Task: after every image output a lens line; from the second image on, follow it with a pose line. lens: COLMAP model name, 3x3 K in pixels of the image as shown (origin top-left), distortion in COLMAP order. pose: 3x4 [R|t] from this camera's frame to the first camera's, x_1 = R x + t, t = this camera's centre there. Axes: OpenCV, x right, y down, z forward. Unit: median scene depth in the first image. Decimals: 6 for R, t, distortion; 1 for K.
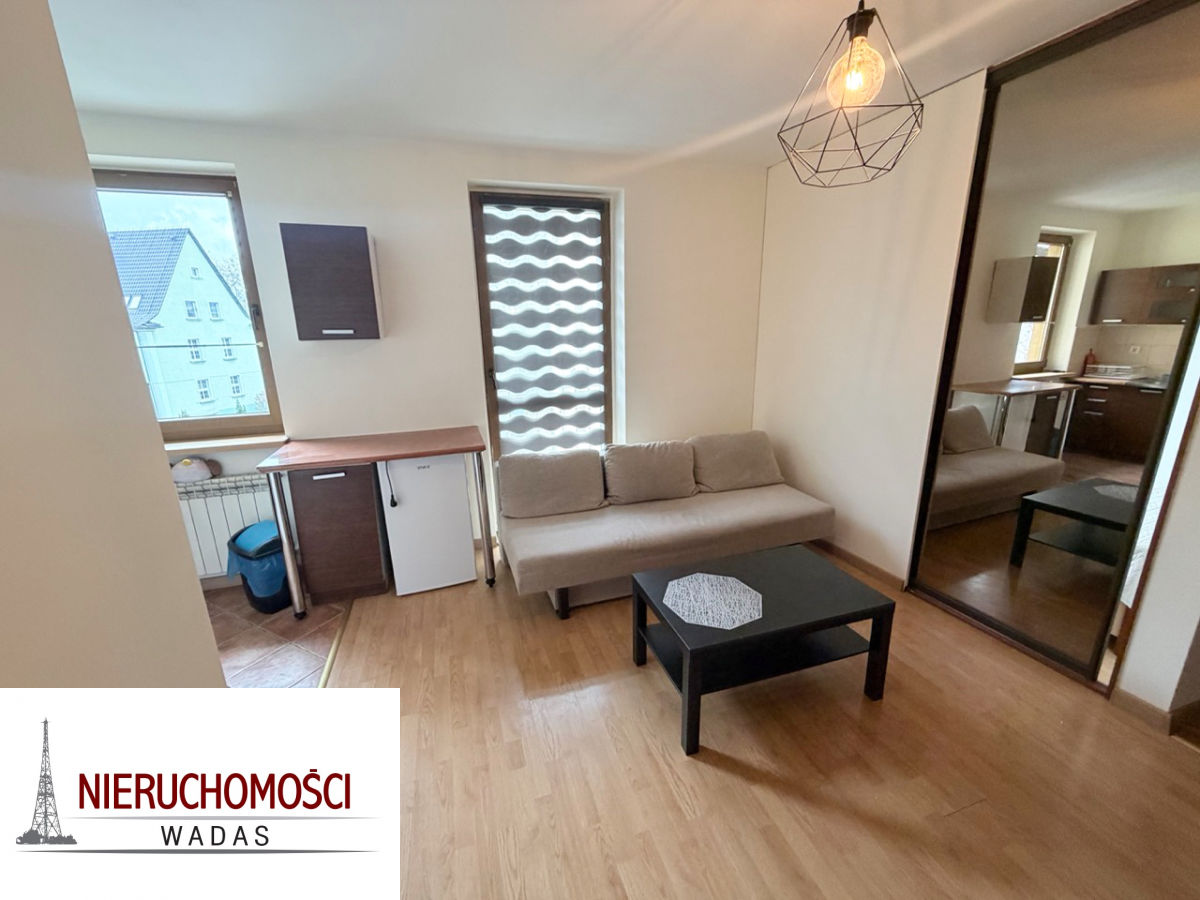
lens RADIAL K [[478.8, 0, 595.5], [0, 478.8, 449.0], [0, 0, 1]] dist [0.001992, 0.000270]
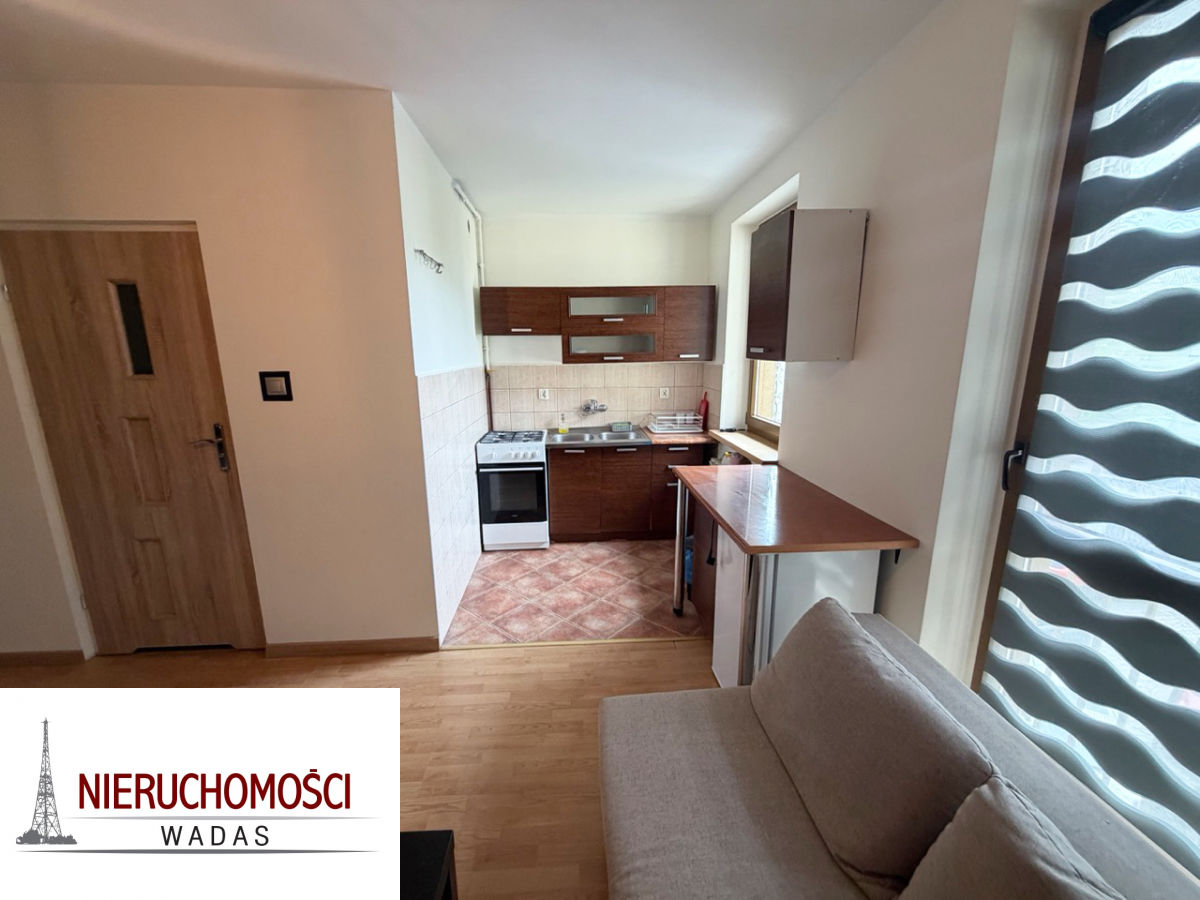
lens RADIAL K [[478.8, 0, 595.5], [0, 478.8, 449.0], [0, 0, 1]] dist [0.001992, 0.000270]
pose [[-0.246943, 0.221378, -0.943404, 0.297229], [-0.230029, 0.932336, 0.278992, -0.204963], [0.941332, 0.285905, -0.179311, 0.758955]]
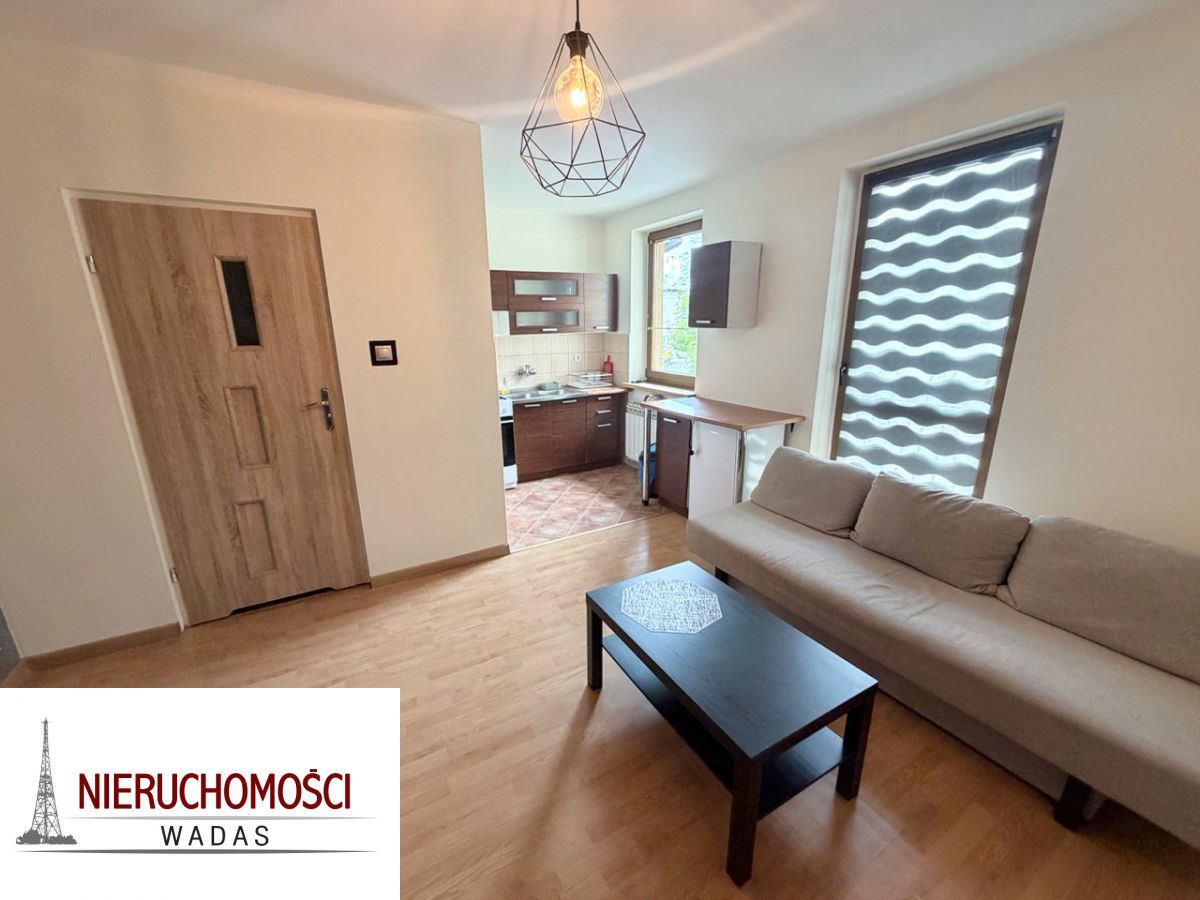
lens RADIAL K [[478.8, 0, 595.5], [0, 478.8, 449.0], [0, 0, 1]] dist [0.001992, 0.000270]
pose [[0.212453, 0.268846, -0.939460, 0.644339], [-0.238461, 0.946606, 0.216964, -0.100004], [0.947629, 0.177930, 0.265218, 0.329501]]
